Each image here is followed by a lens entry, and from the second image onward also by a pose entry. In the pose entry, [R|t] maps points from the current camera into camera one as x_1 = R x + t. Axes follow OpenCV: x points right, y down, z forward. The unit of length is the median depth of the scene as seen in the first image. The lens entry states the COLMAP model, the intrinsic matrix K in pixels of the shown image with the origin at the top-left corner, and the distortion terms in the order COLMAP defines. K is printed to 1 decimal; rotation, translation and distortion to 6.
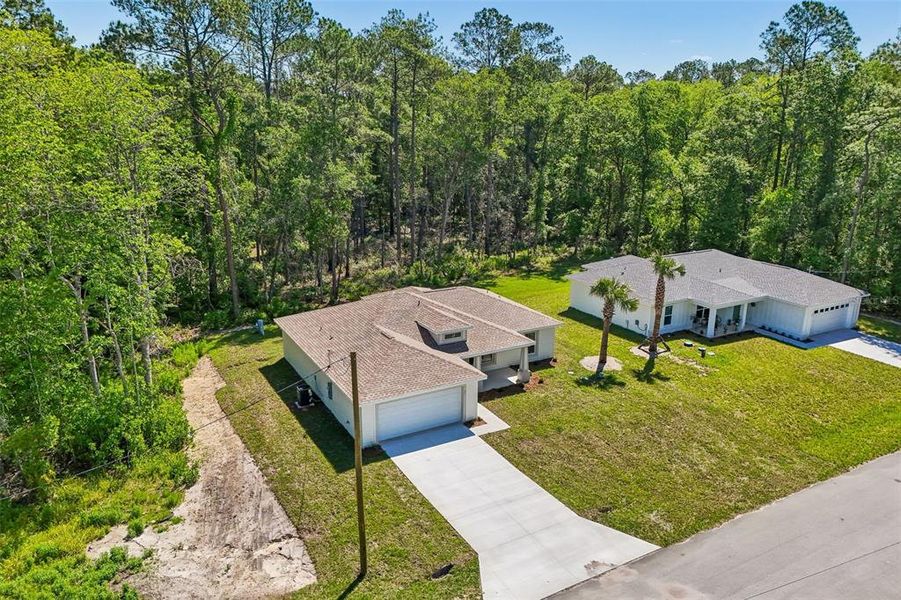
lens RADIAL K [[675.3, 0, 450.5], [0, 675.3, 298.9], [0, 0, 1]] dist [0.054561, -0.004175]
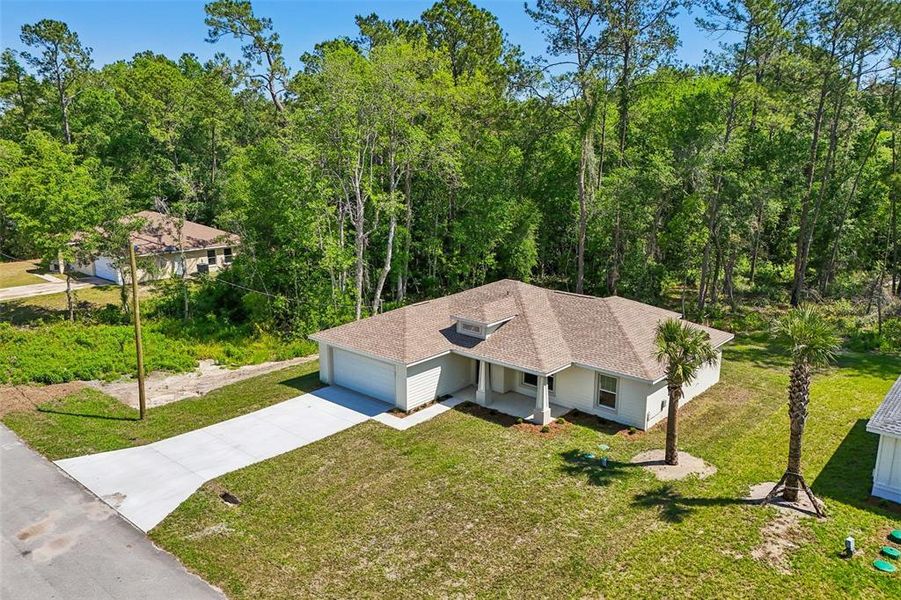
lens RADIAL K [[675.3, 0, 446.1], [0, 675.3, 300.6], [0, 0, 1]] dist [0.054561, -0.004175]
pose [[0.332379, 0.208569, -0.919795, 0.853542], [-0.256636, 0.958444, 0.124594, -0.085010], [0.907558, 0.194640, 0.372093, 0.710036]]
